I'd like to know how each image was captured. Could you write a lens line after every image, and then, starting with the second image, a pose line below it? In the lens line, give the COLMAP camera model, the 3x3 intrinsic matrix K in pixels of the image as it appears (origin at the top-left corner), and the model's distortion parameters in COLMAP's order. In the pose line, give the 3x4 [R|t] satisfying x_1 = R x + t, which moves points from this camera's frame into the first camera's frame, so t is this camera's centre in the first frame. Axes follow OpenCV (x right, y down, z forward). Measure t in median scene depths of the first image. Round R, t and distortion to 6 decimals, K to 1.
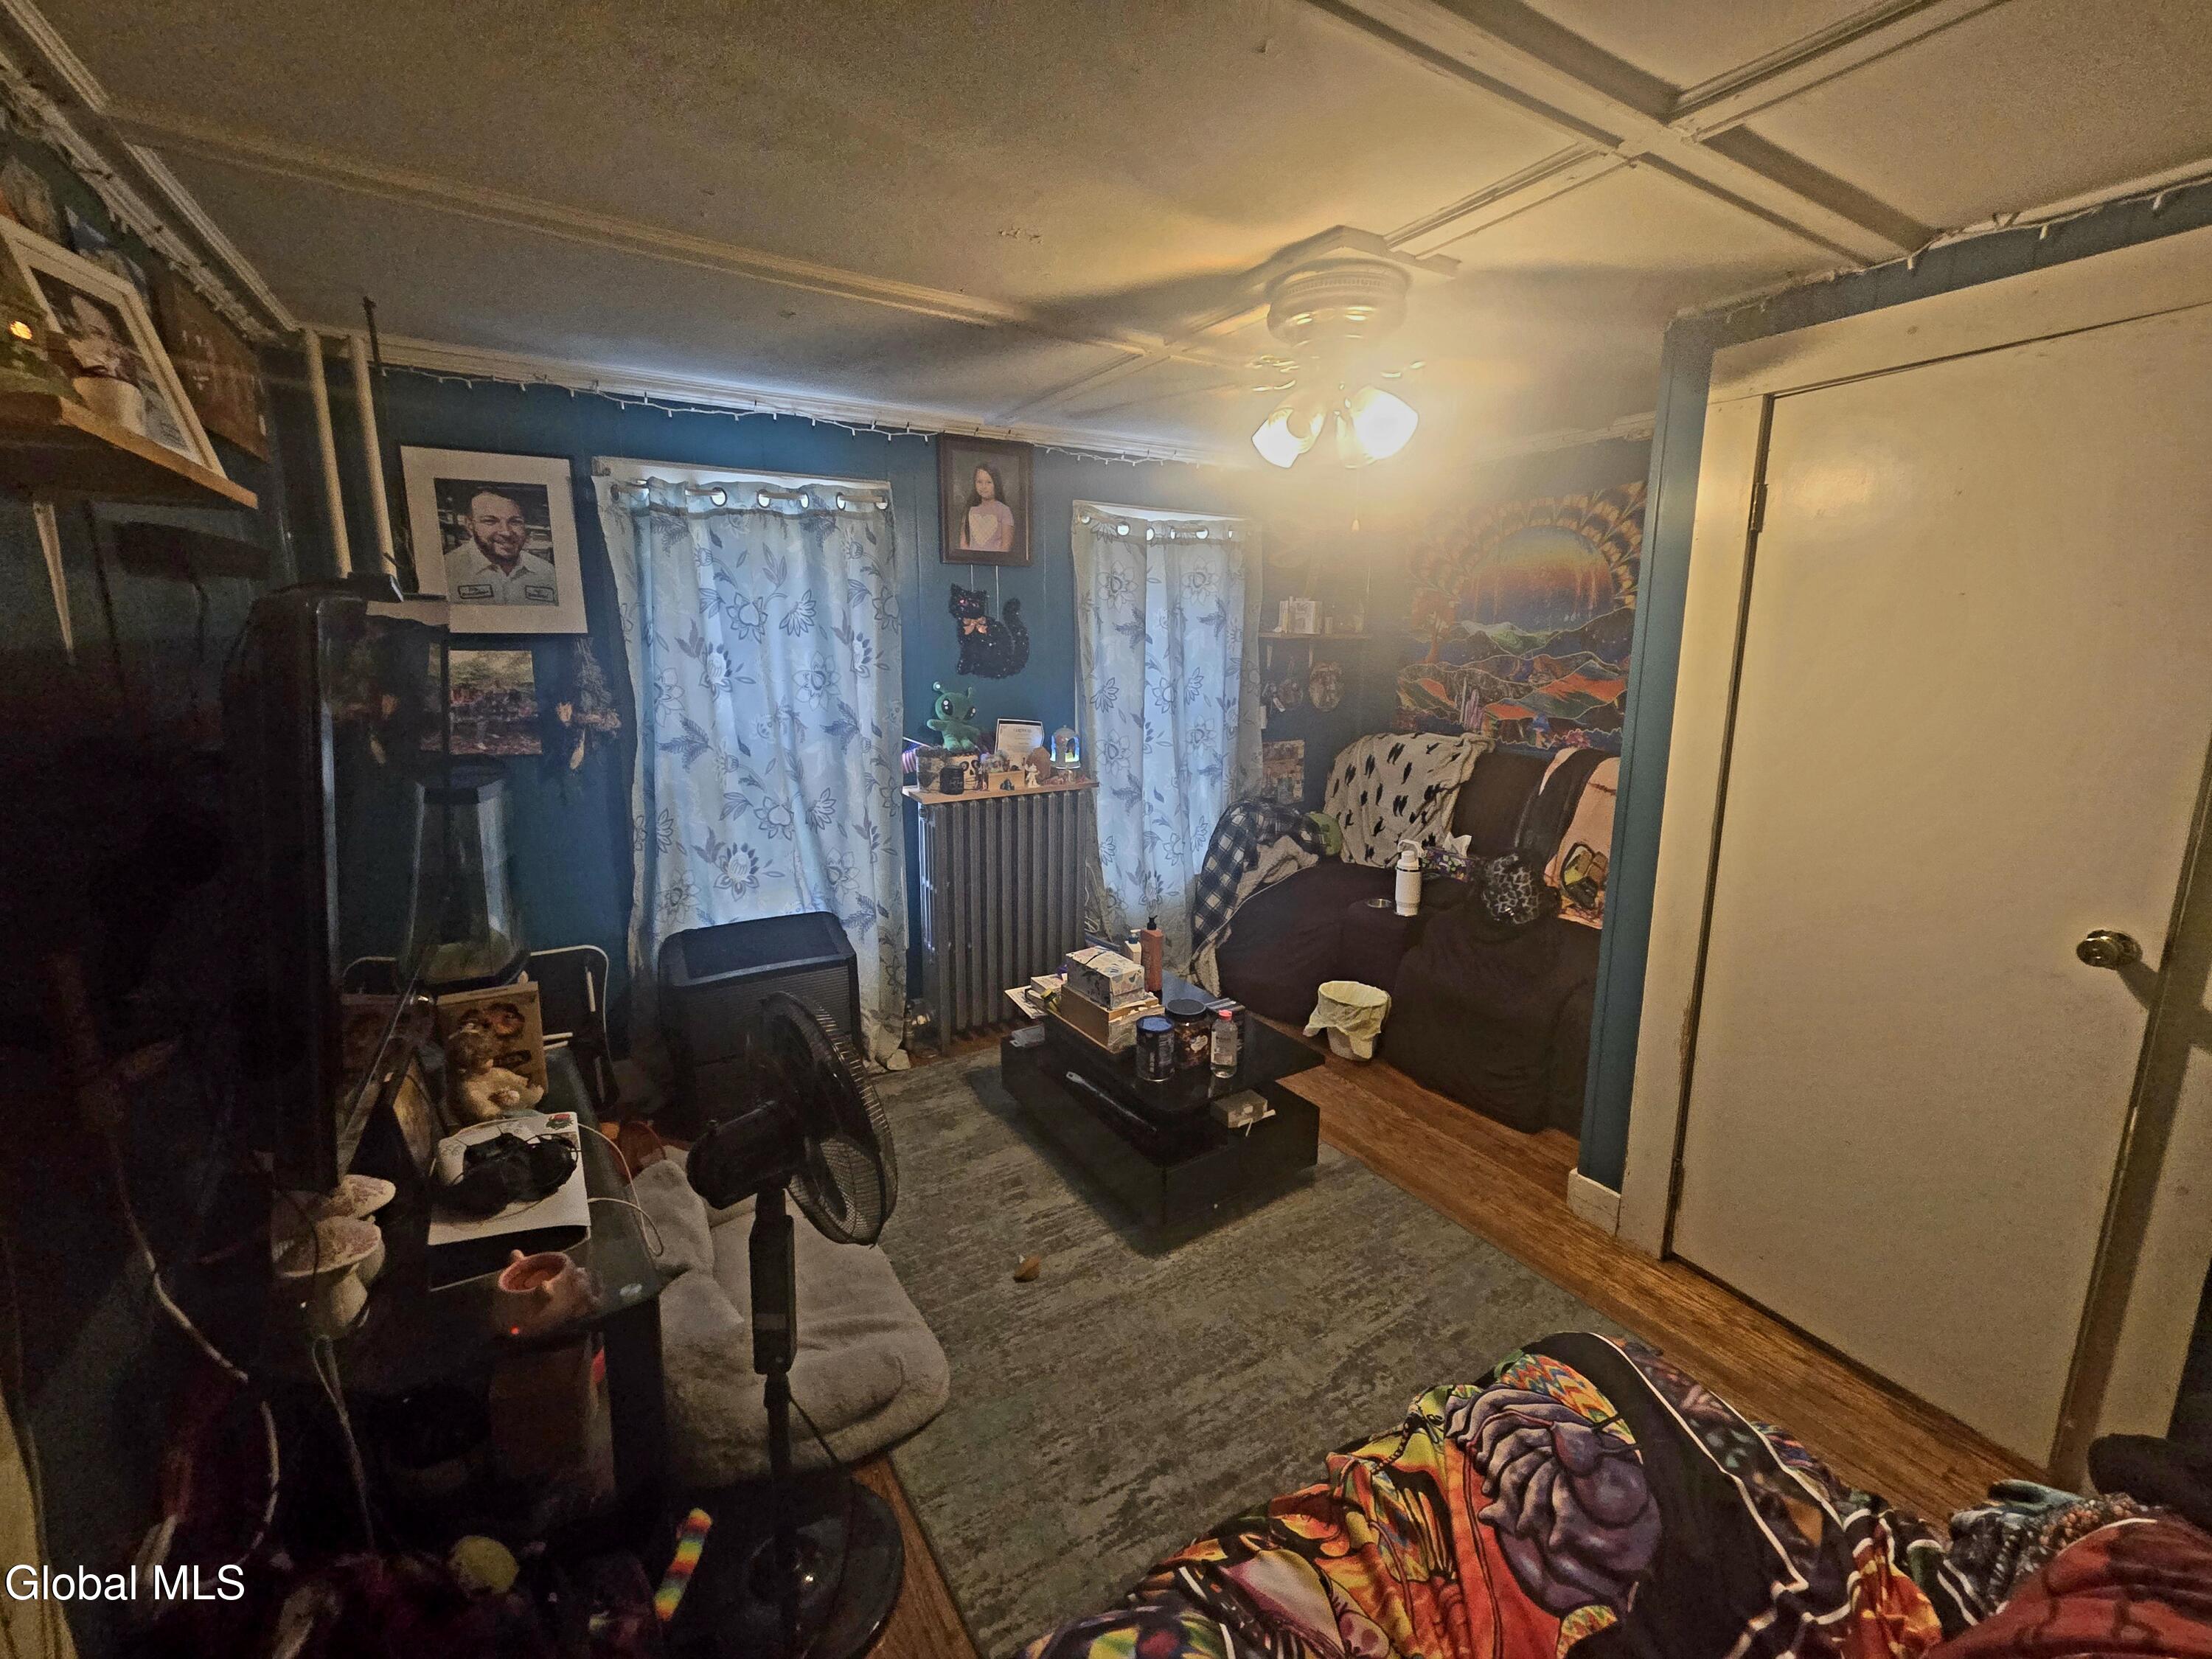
lens RADIAL K [[907.9, 0, 1101.7], [0, 907.9, 821.5], [0, 0, 1]] dist [0.001572, 0.000421]
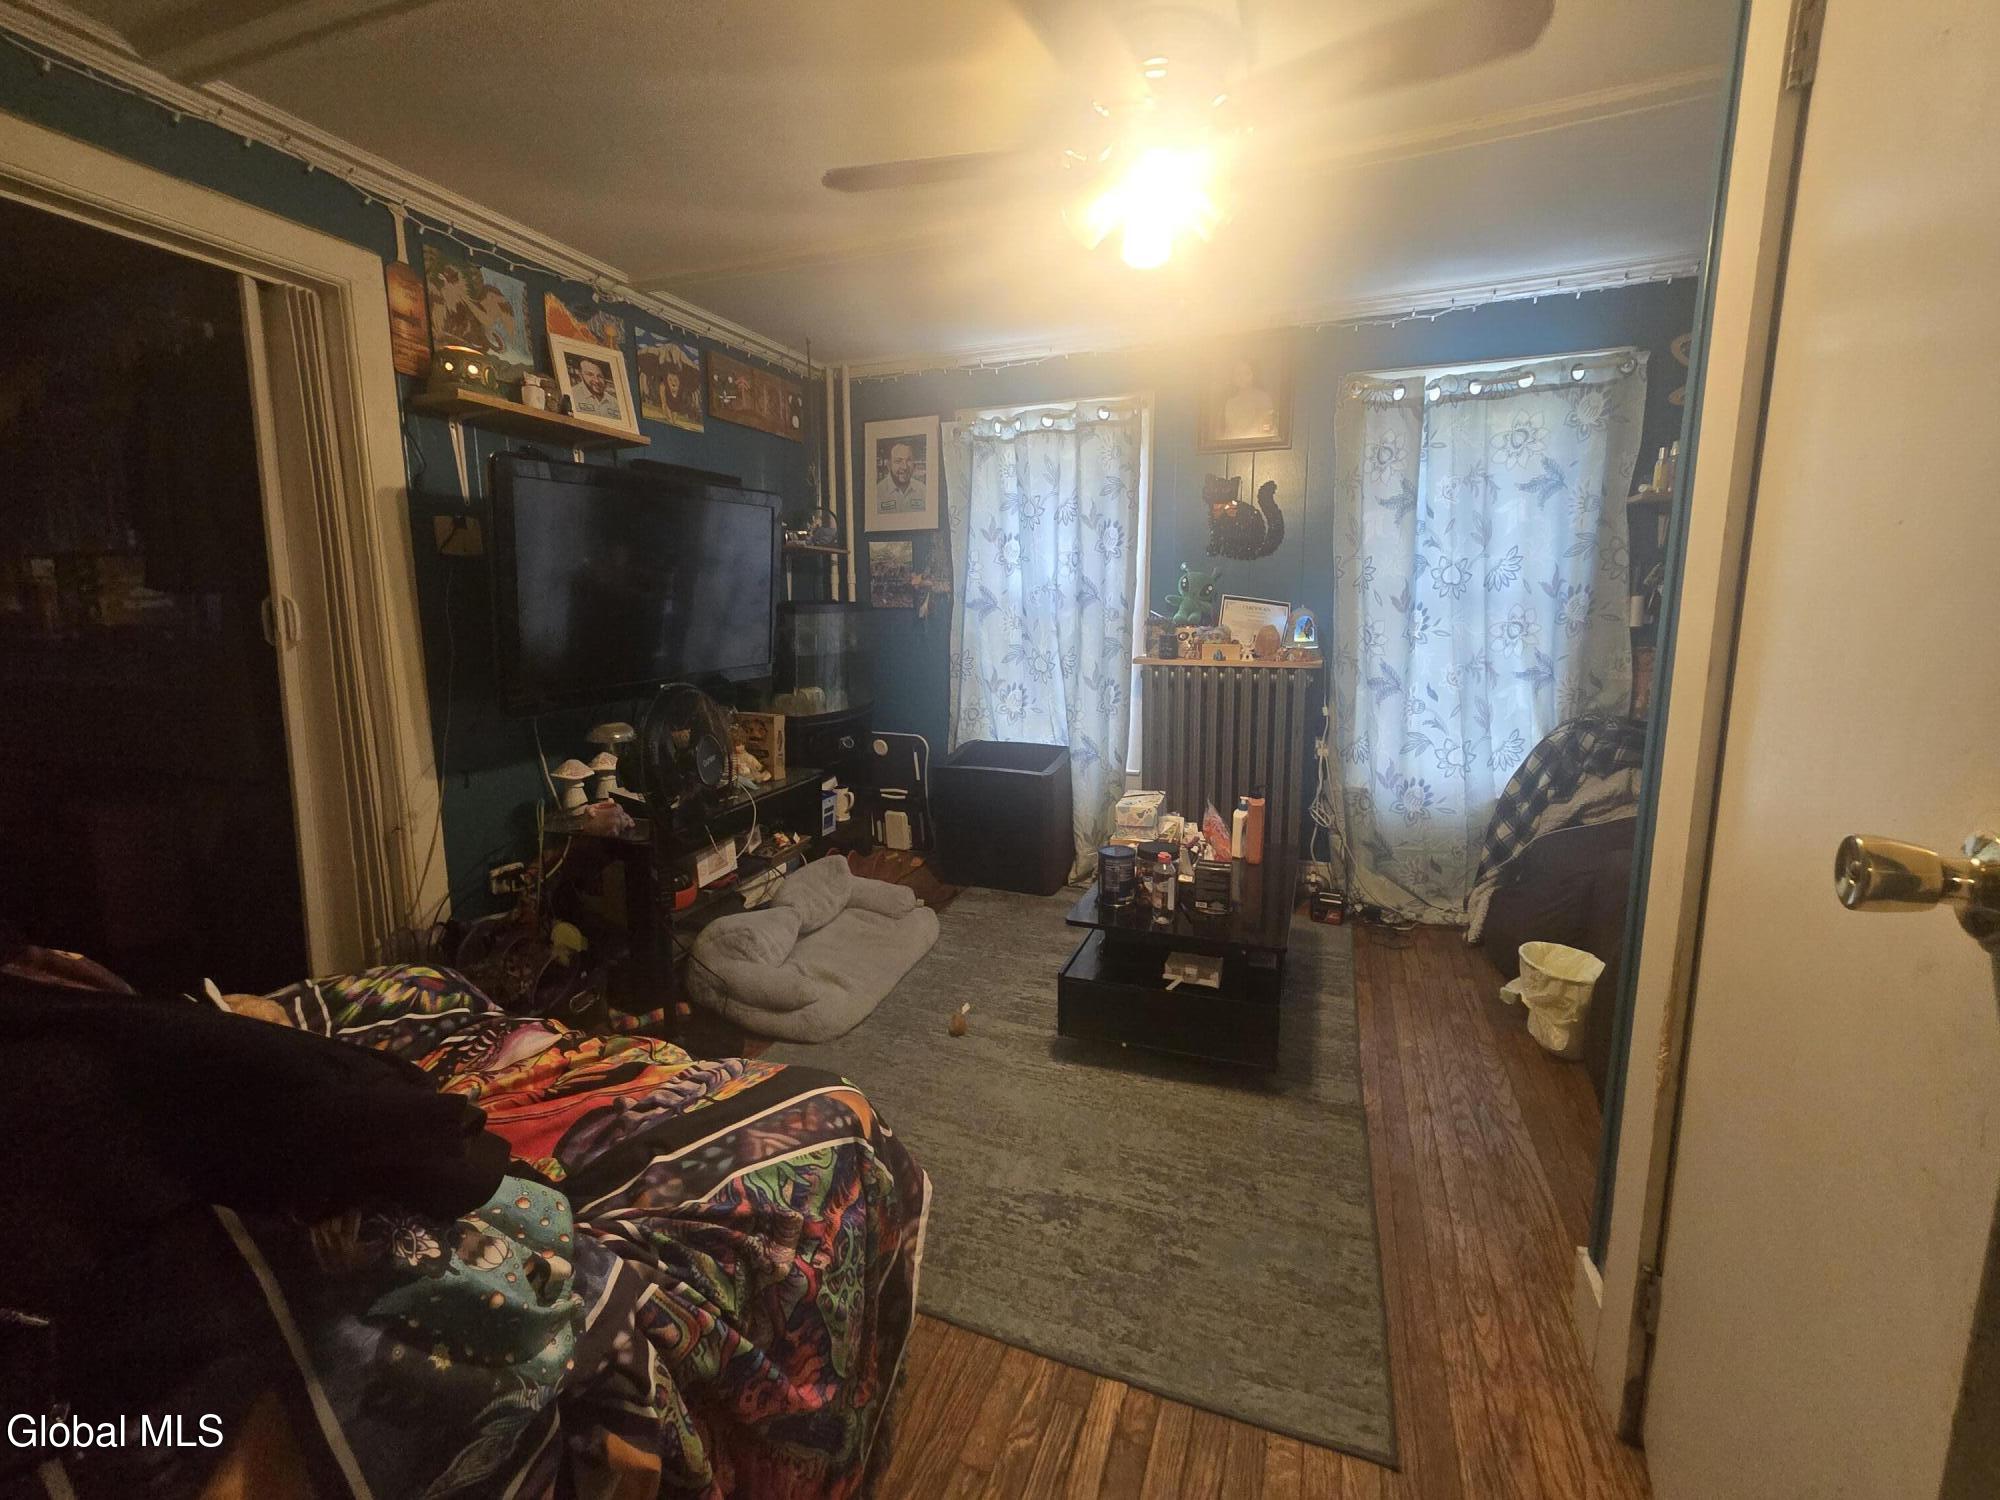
lens RADIAL K [[820.9, 0, 998.2], [0, 820.9, 735.6], [0, 0, 1]] dist [0.001572, 0.000421]
pose [[0.608064, 0.129989, -0.783174, 0.543342], [-0.151667, 0.987355, 0.046123, 0.049469], [0.779266, 0.090736, 0.620090, 0.229442]]
